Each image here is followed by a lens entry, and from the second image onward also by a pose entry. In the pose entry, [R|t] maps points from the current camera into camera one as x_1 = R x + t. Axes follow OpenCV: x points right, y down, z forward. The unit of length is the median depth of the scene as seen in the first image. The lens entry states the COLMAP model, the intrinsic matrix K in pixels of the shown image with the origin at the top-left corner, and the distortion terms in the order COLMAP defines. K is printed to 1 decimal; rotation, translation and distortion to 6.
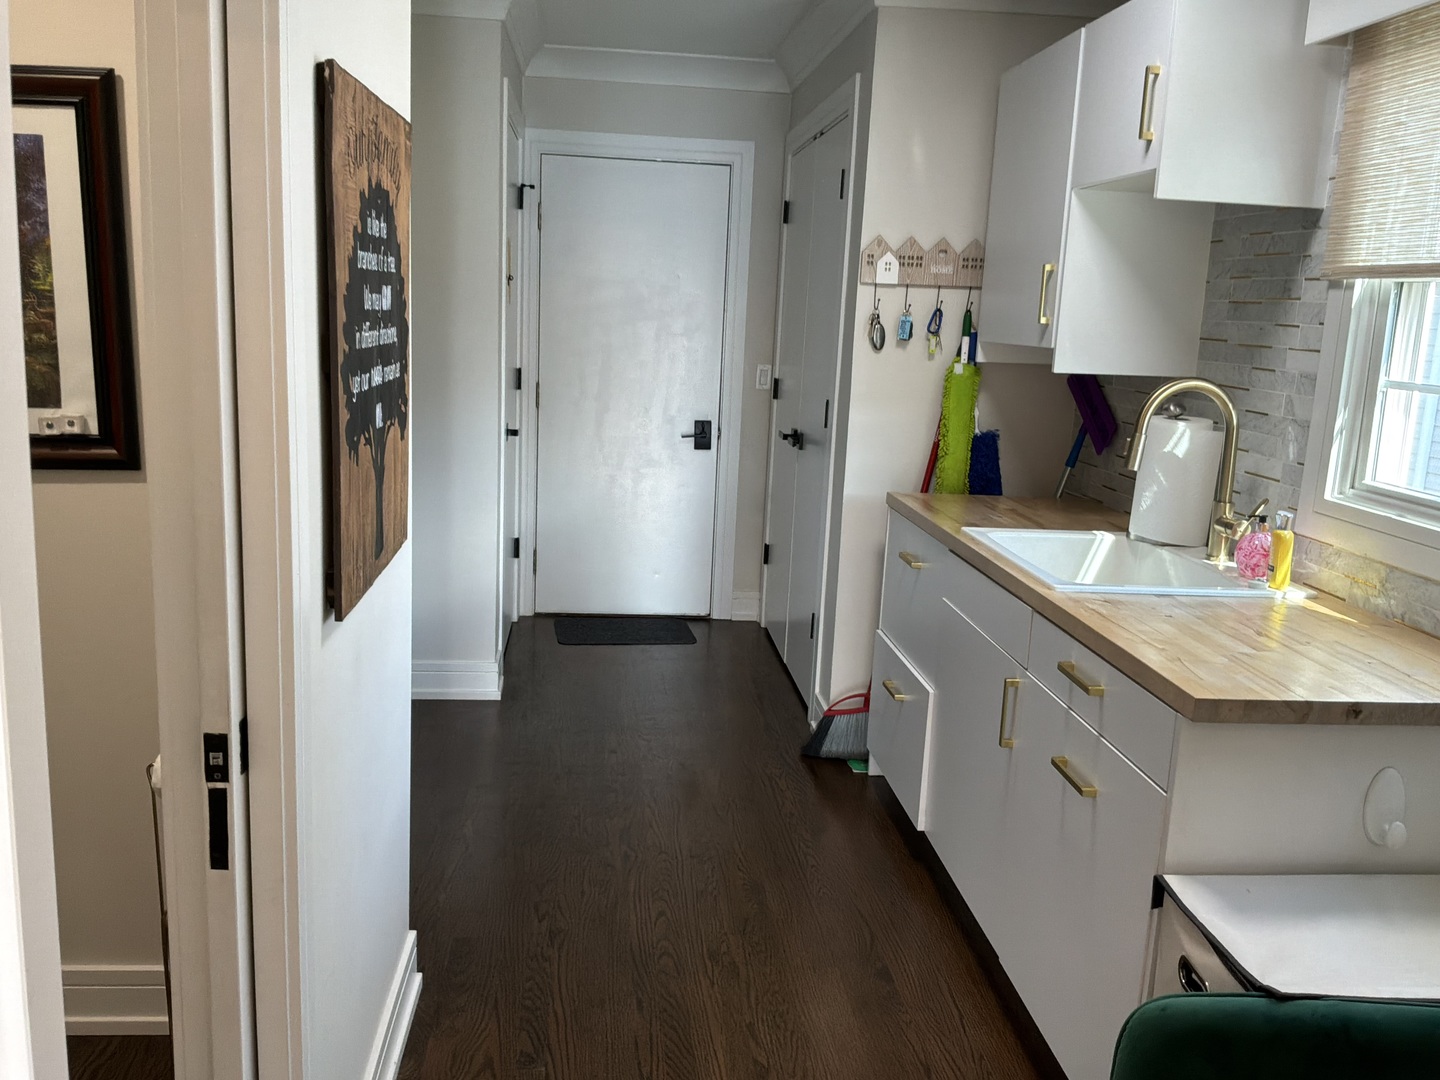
lens RADIAL K [[1195.5, 0, 720.0], [0, 1195.5, 540.0], [0, 0, 1]] dist [0.121527, -0.257189]
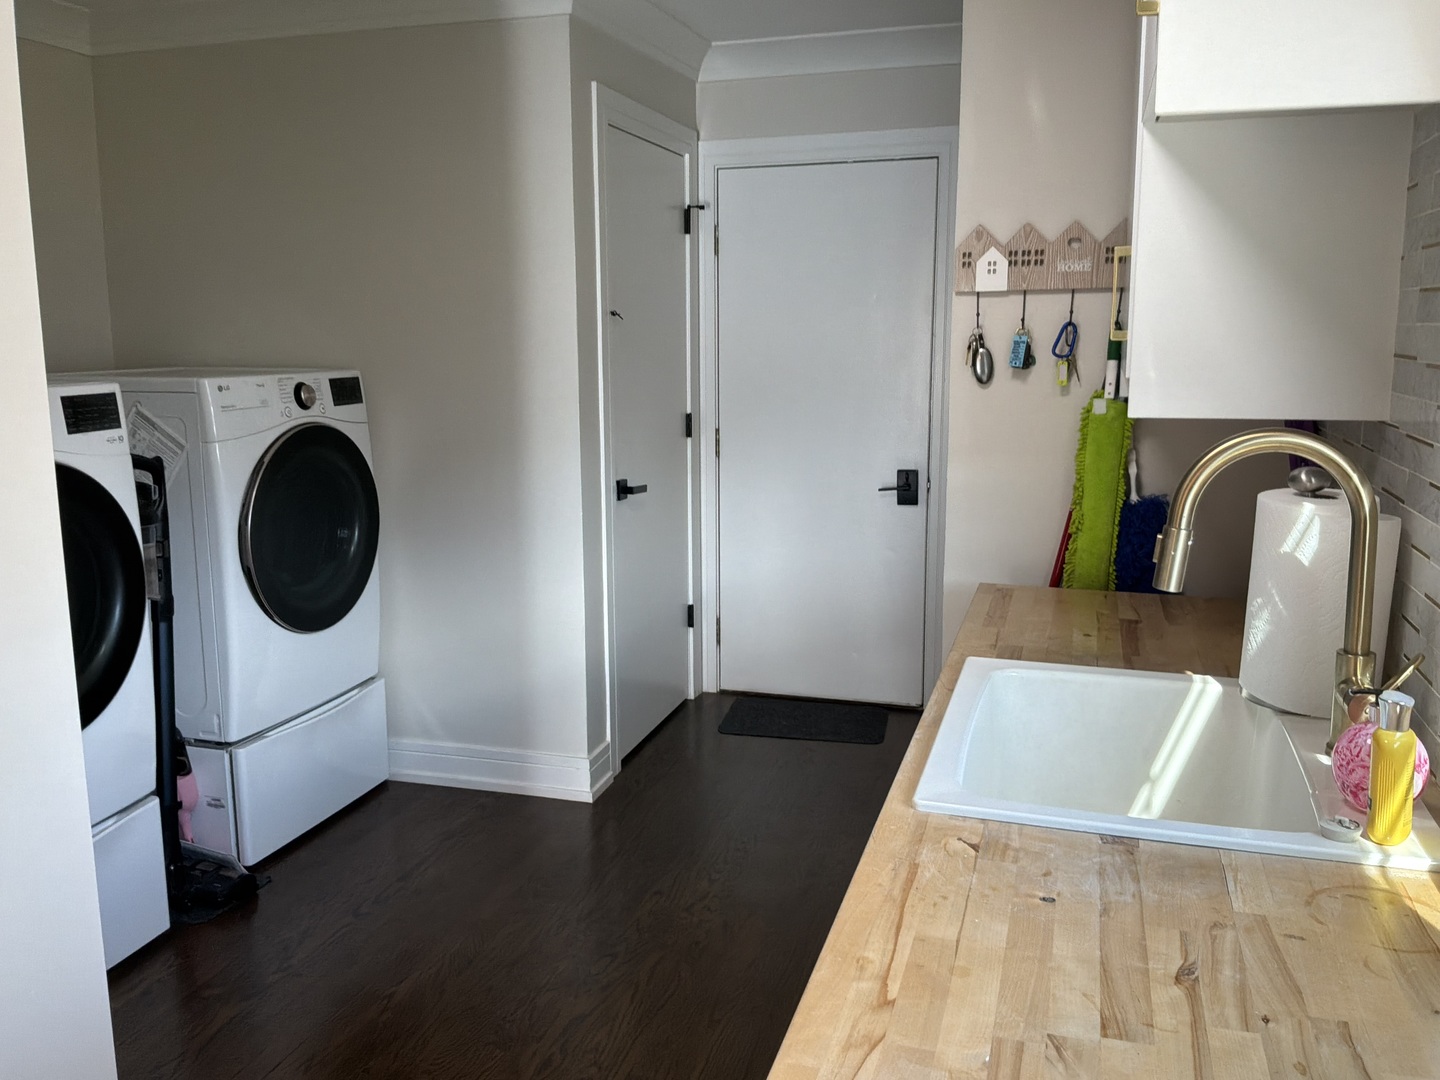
lens RADIAL K [[1191.5, 0, 719.2], [0, 1191.5, 533.9], [0, 0, 1]] dist [0.140178, -0.303756]
pose [[0.920230, 0.016353, -0.391037, 0.270335], [-0.027642, 0.999347, -0.023256, -0.047881], [0.390402, 0.032210, 0.920081, 0.282973]]
